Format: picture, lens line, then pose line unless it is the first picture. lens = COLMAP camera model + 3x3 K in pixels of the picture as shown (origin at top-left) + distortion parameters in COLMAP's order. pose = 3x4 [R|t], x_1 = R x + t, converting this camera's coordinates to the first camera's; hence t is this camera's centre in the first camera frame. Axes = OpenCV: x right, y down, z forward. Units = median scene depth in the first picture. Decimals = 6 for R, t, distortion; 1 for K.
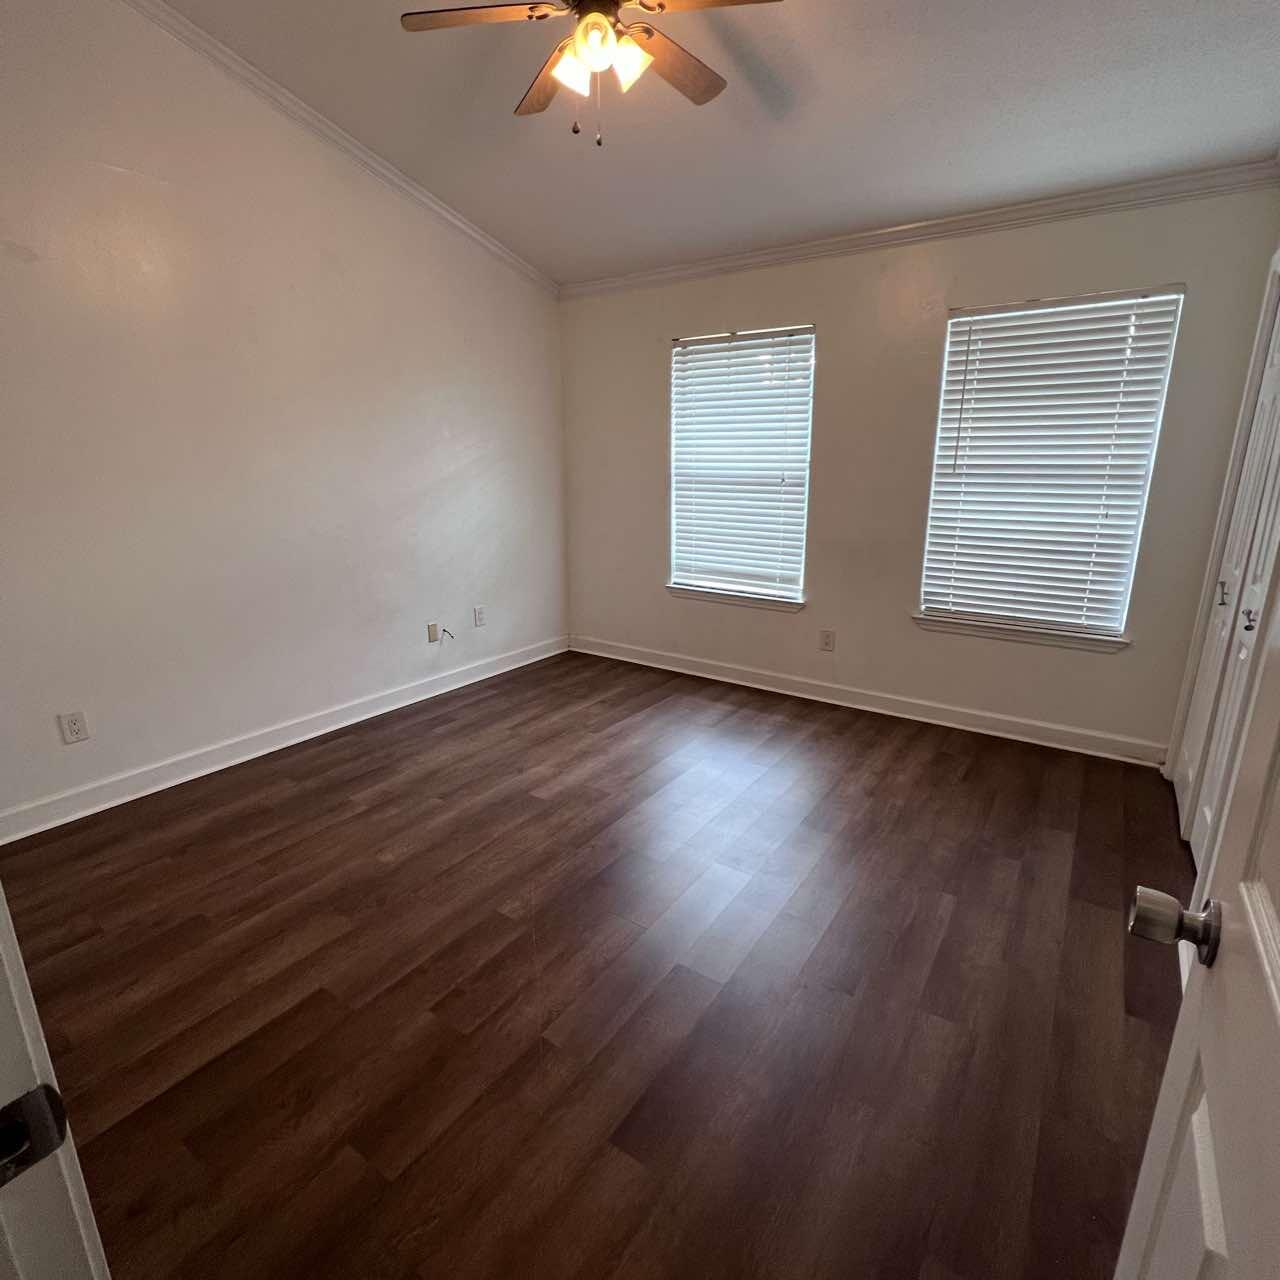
lens RADIAL K [[684.9, 0, 640.0], [0, 684.9, 639.3], [0, 0, 1]] dist [-0.003253, 0.001291]
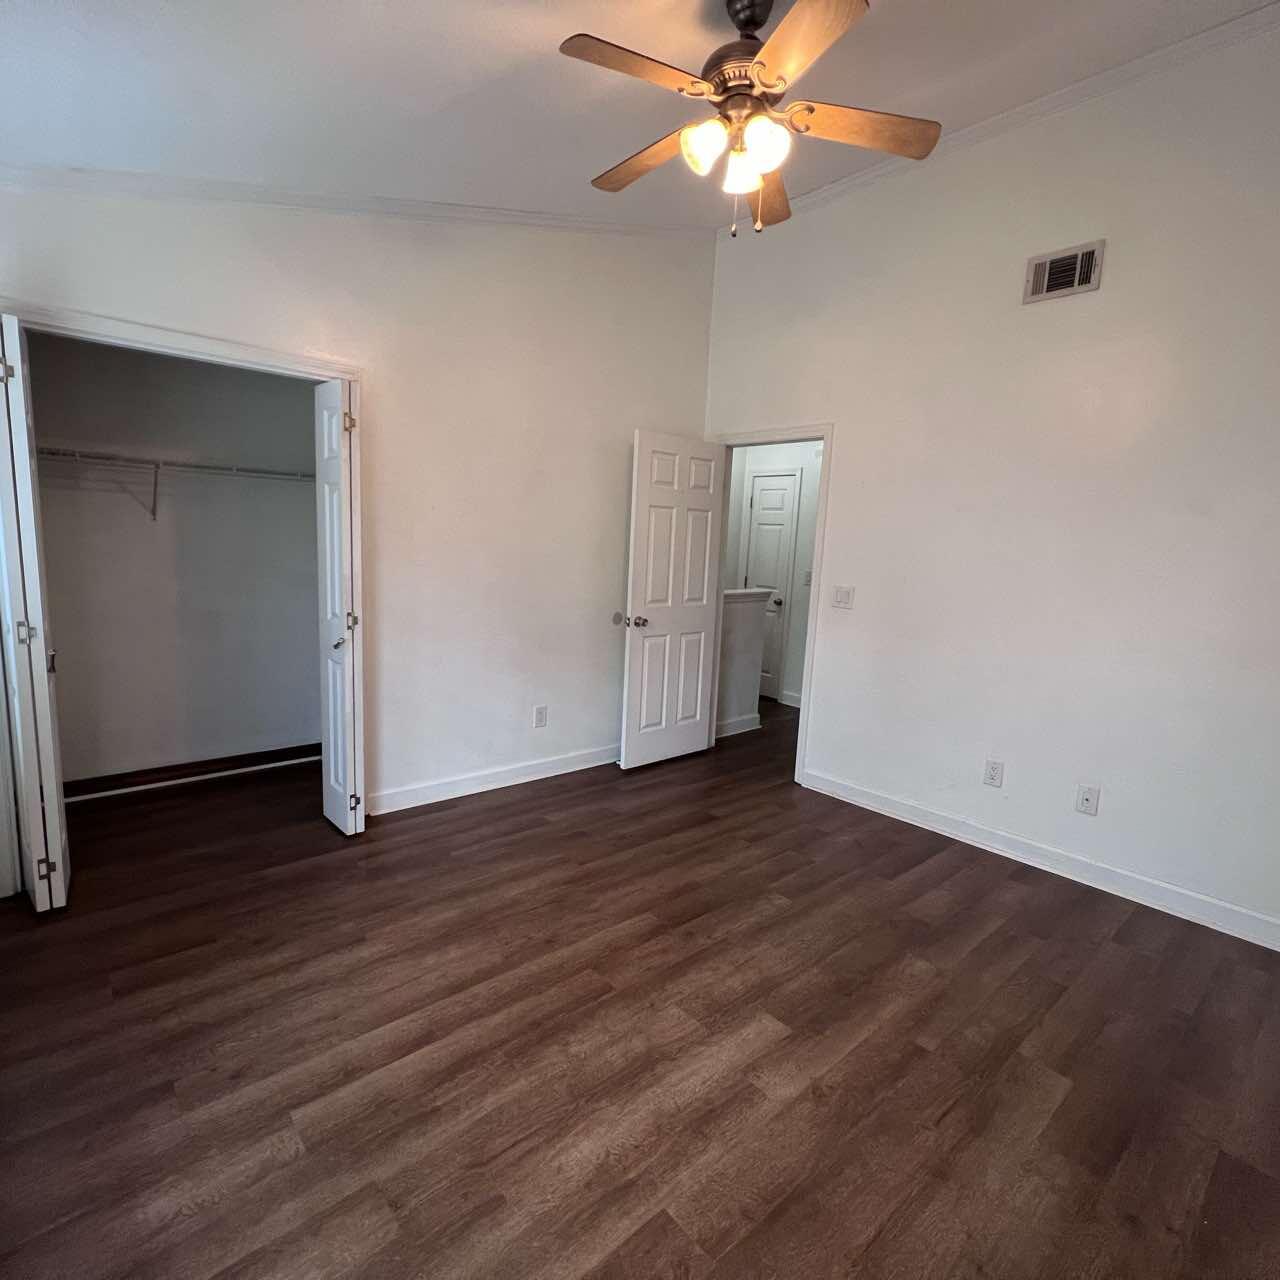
lens RADIAL K [[682.4, 0, 639.6], [0, 682.4, 640.4], [0, 0, 1]] dist [0.004094, 0.000829]
pose [[-0.968544, -0.081788, 0.235017, -0.140501], [0.016121, 0.921835, 0.387247, -0.395859], [-0.248319, 0.378854, -0.891520, 1.462712]]
